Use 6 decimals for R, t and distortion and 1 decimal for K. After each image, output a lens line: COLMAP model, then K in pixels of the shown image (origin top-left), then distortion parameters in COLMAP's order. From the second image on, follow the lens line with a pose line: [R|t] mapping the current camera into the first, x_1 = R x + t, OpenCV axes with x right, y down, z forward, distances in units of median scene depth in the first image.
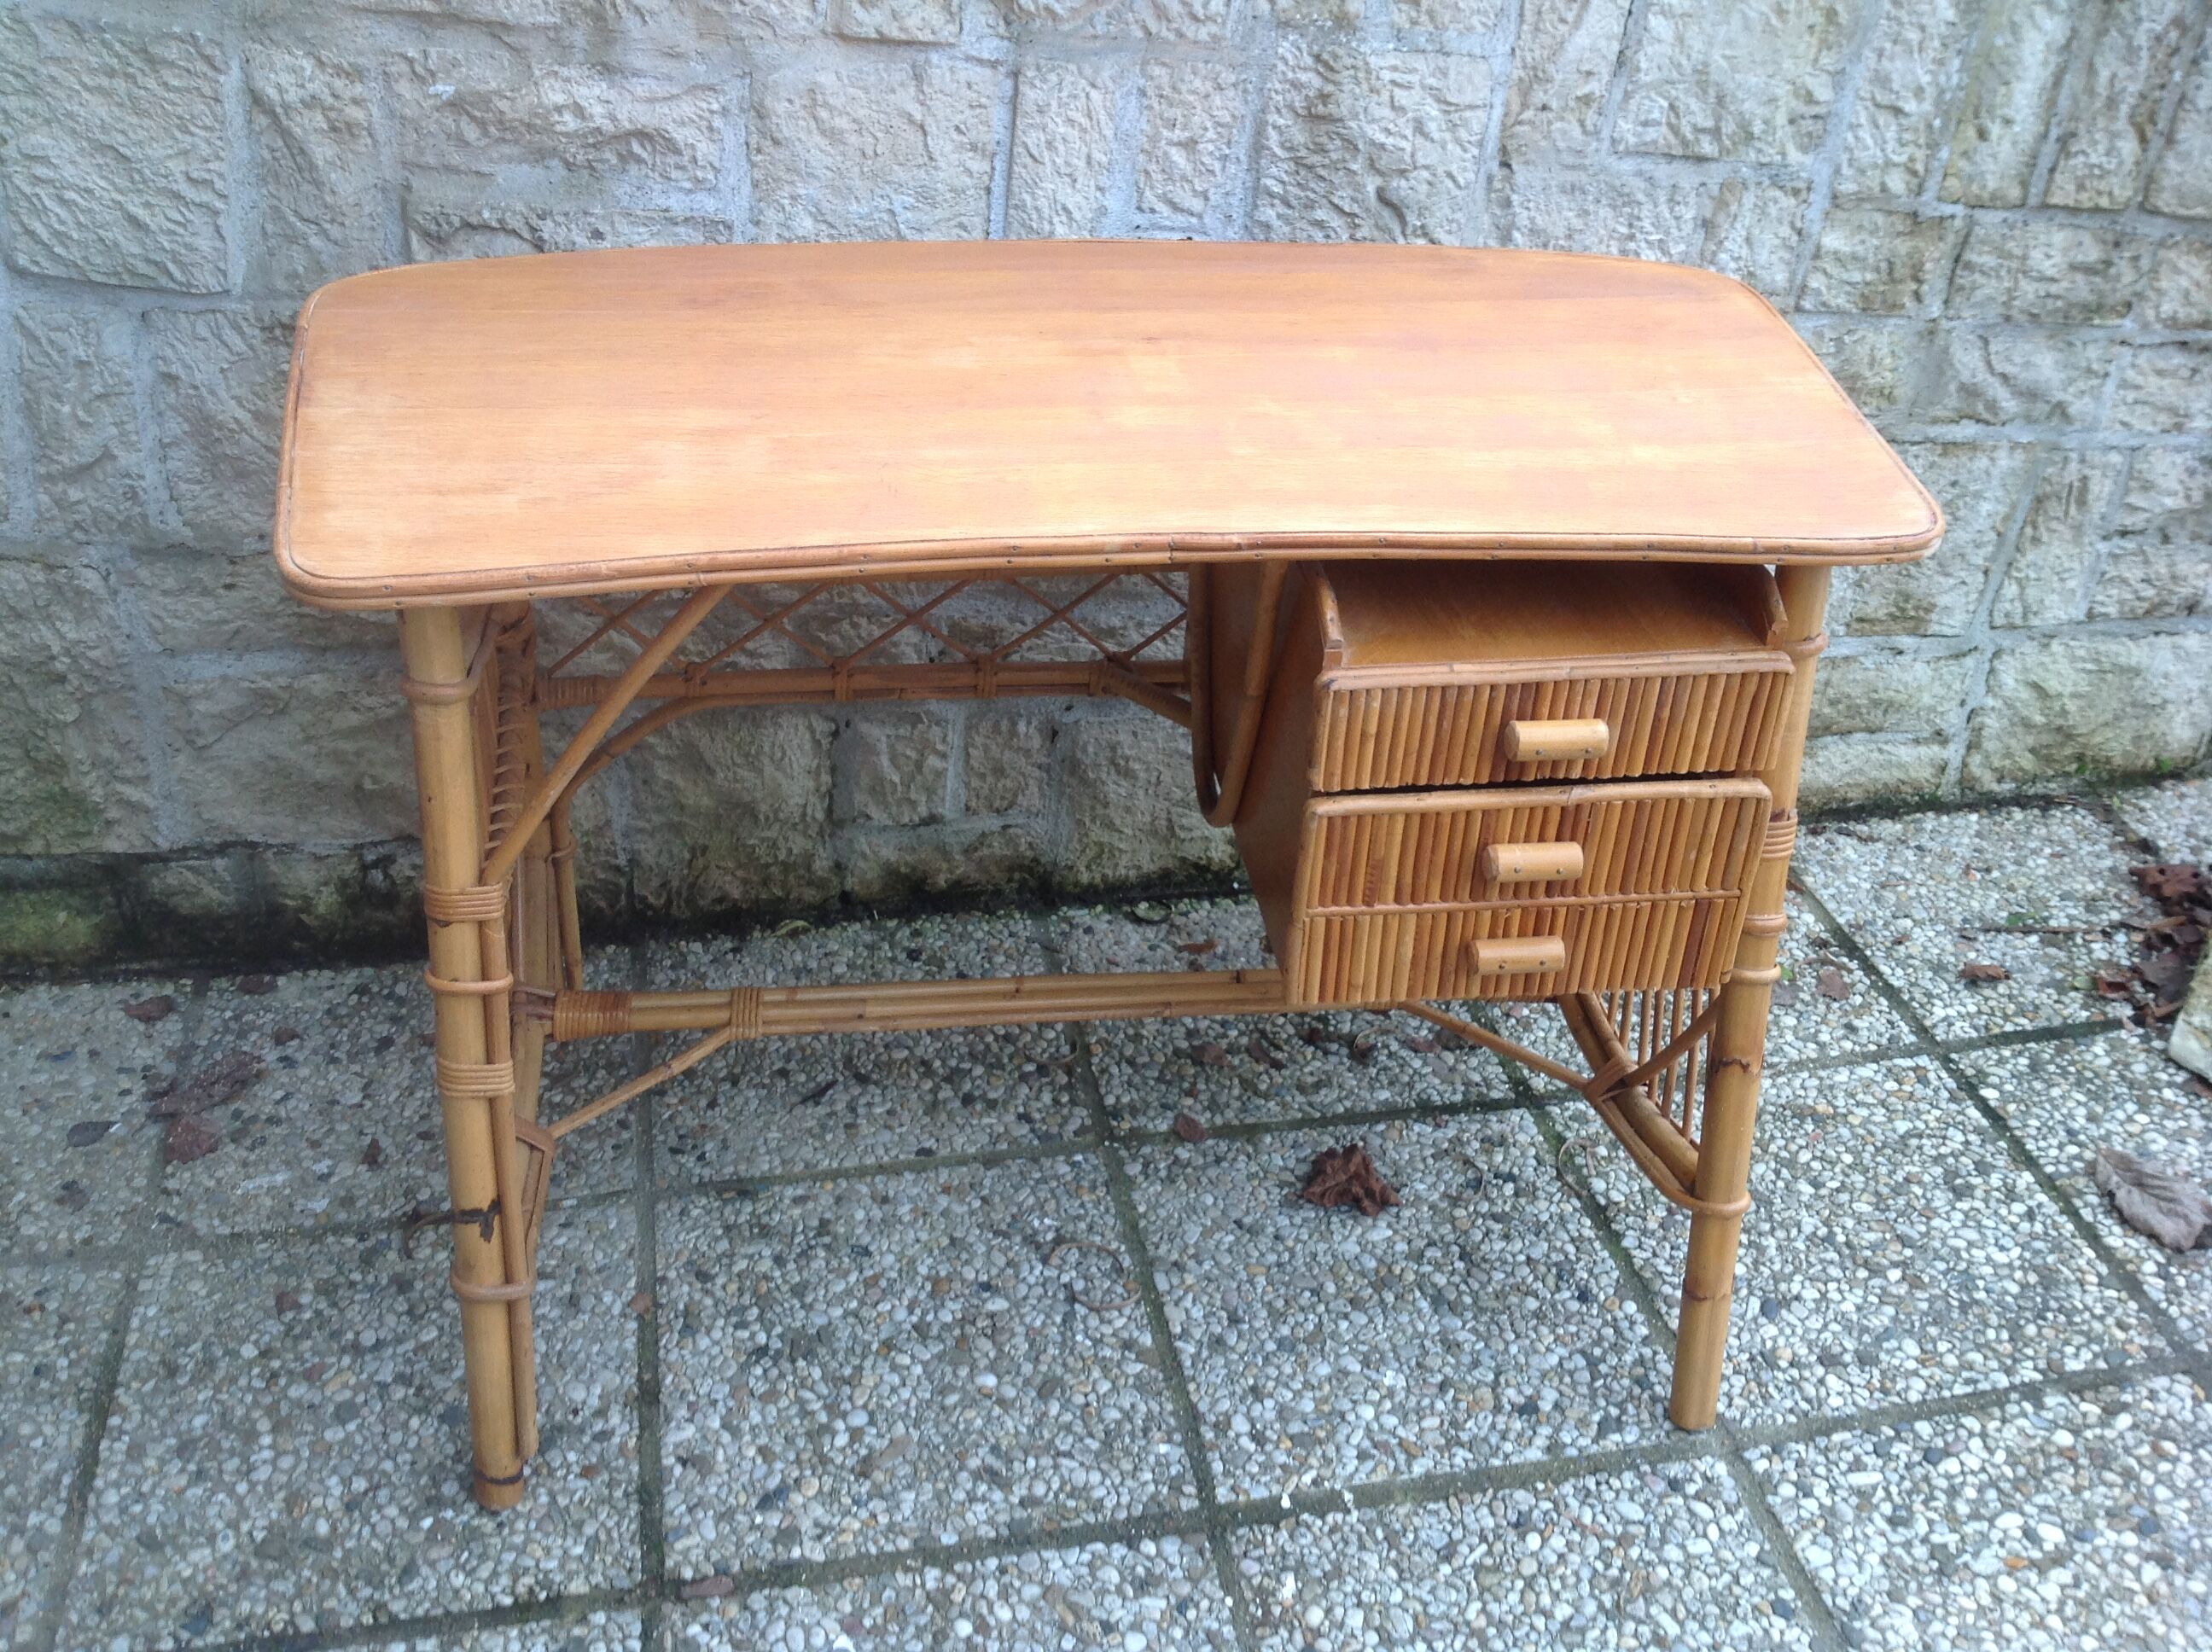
lens RADIAL K [[2116.0, 0, 1109.9], [0, 2116.0, 821.7], [0, 0, 1]] dist [0.226301, -0.583094]
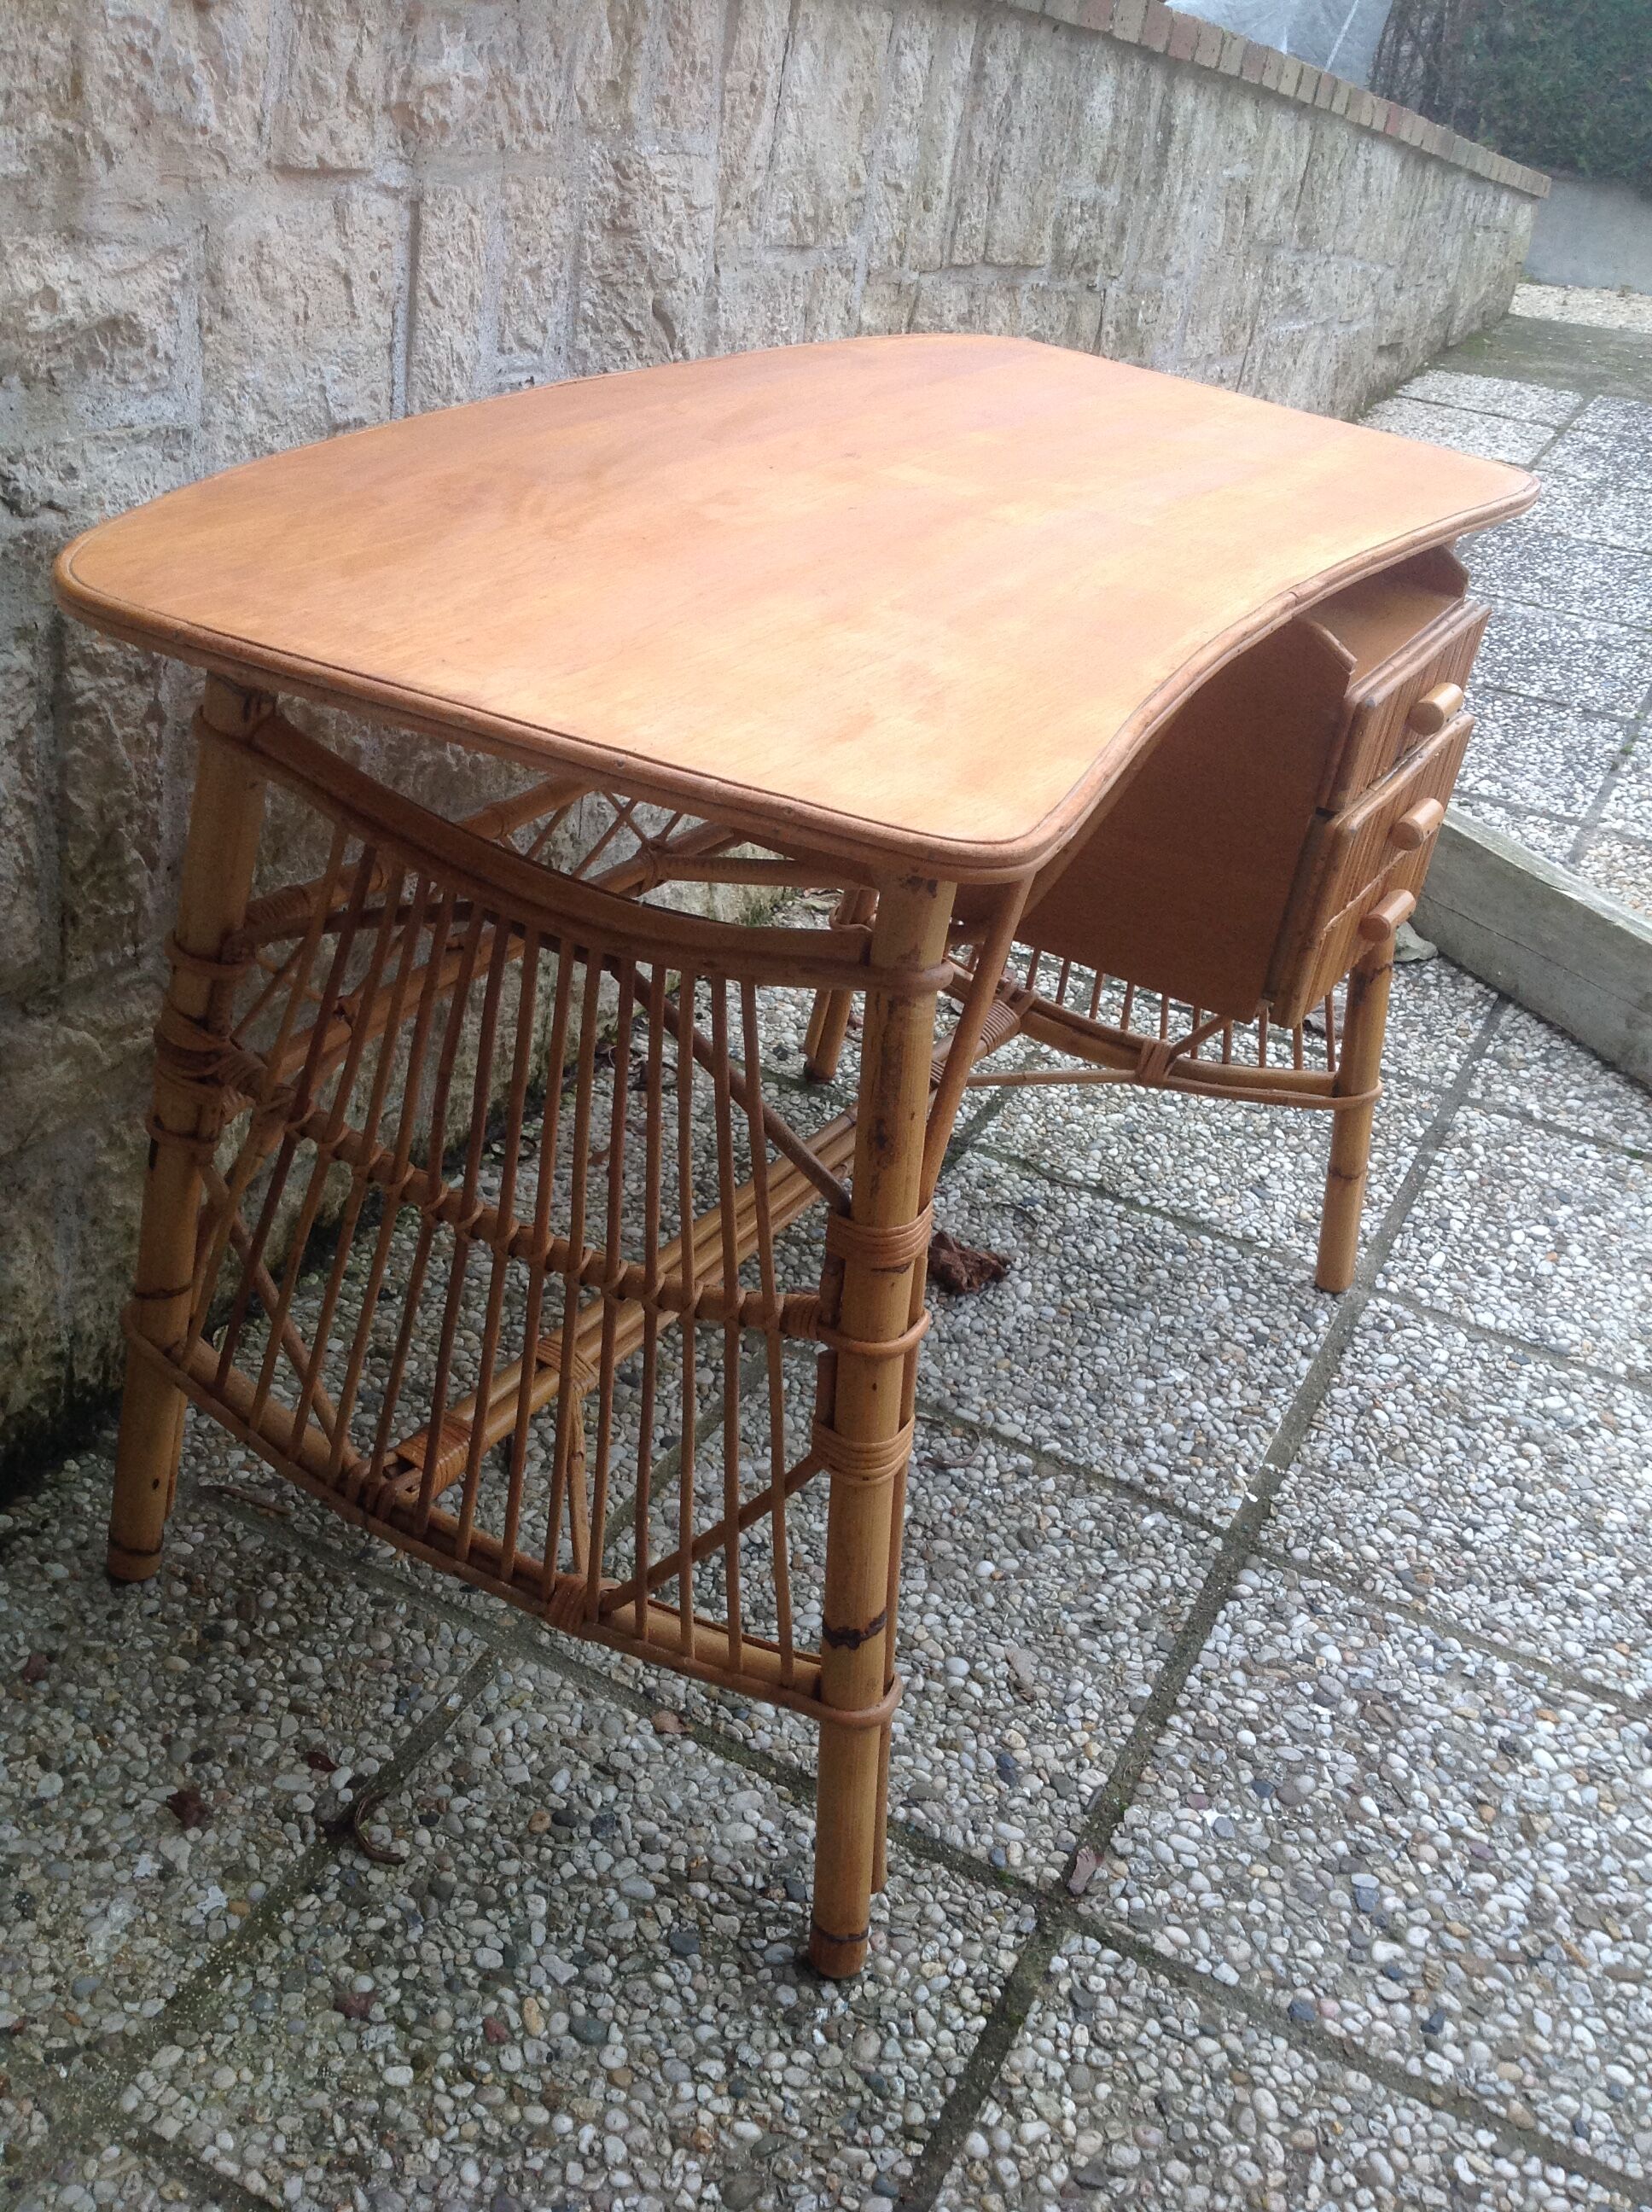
lens RADIAL K [[2120.7, 0, 817.1], [0, 2120.7, 1089.7], [0, 0, 1]] dist [0.179167, -0.425239]
pose [[0.606927, -0.364863, 0.706055, -0.691250], [0.335021, 0.923057, 0.189017, -0.141129], [-0.720694, 0.121823, 0.682465, 0.372224]]
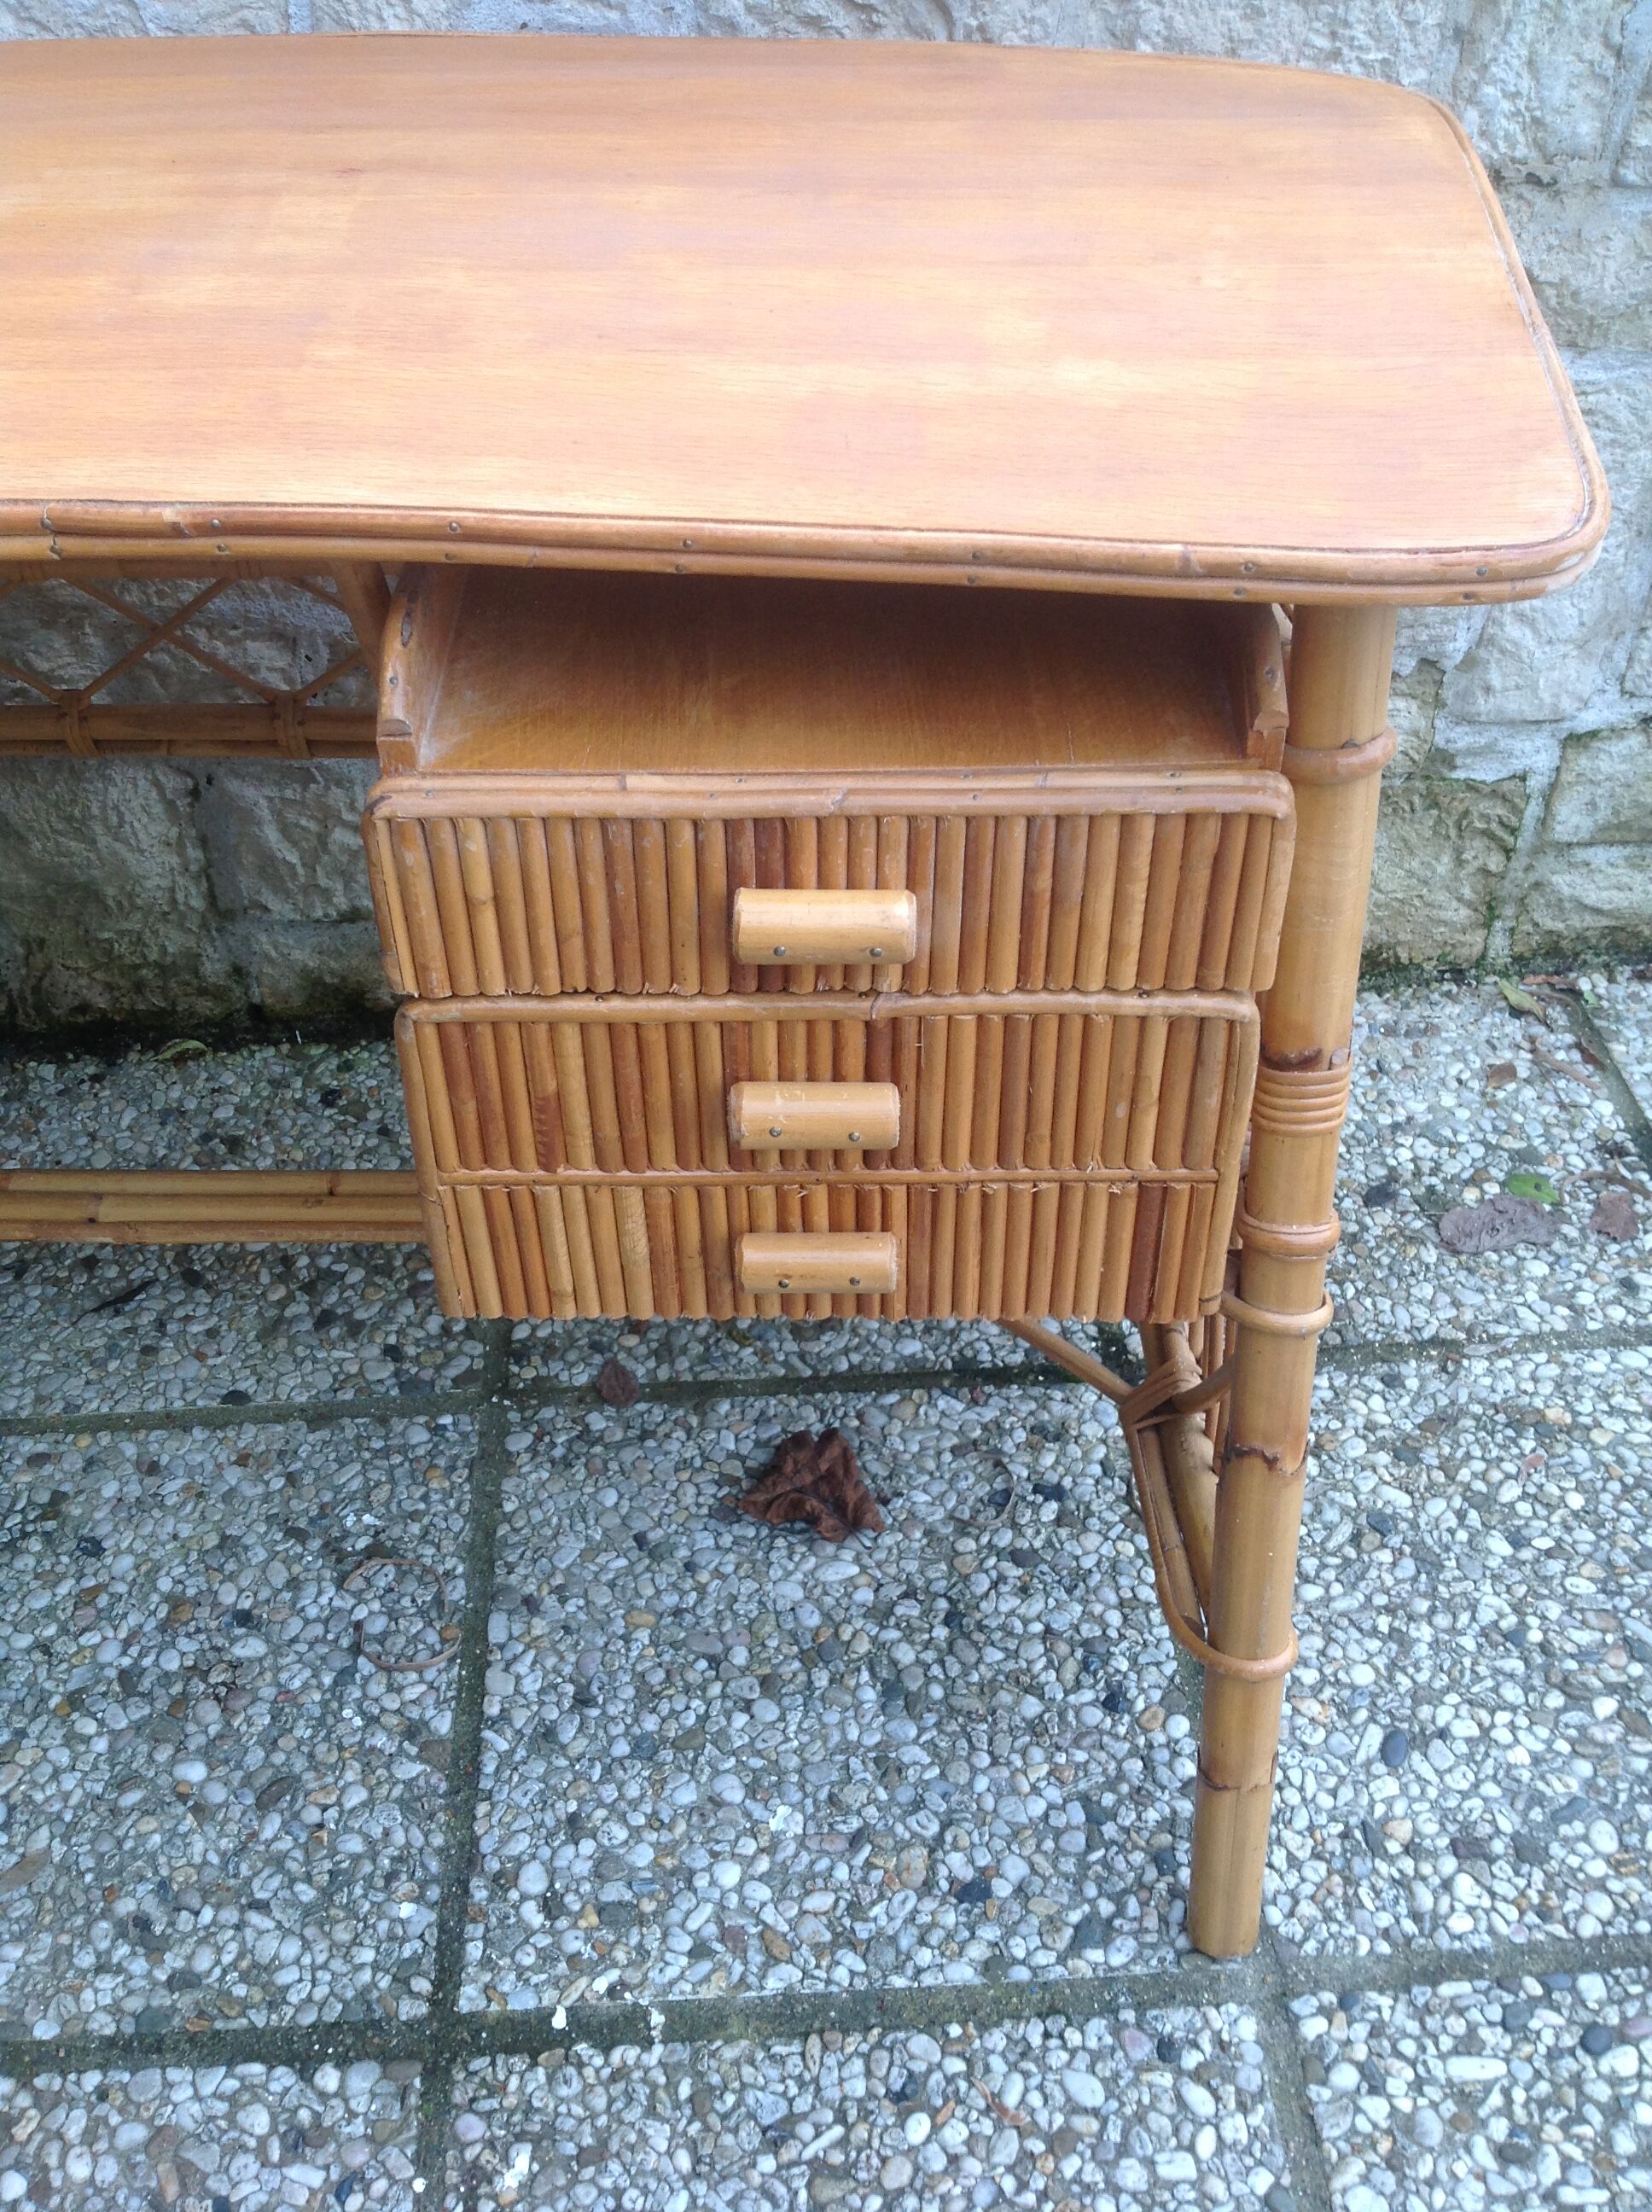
lens RADIAL K [[2147.4, 0, 802.5], [0, 2147.4, 1075.3], [0, 0, 1]] dist [0.197018, -0.470922]
pose [[0.988875, 0.053502, -0.138791, 0.217802], [-0.037883, 0.992892, 0.112833, -0.045681], [0.143841, -0.106320, 0.983873, 0.359017]]
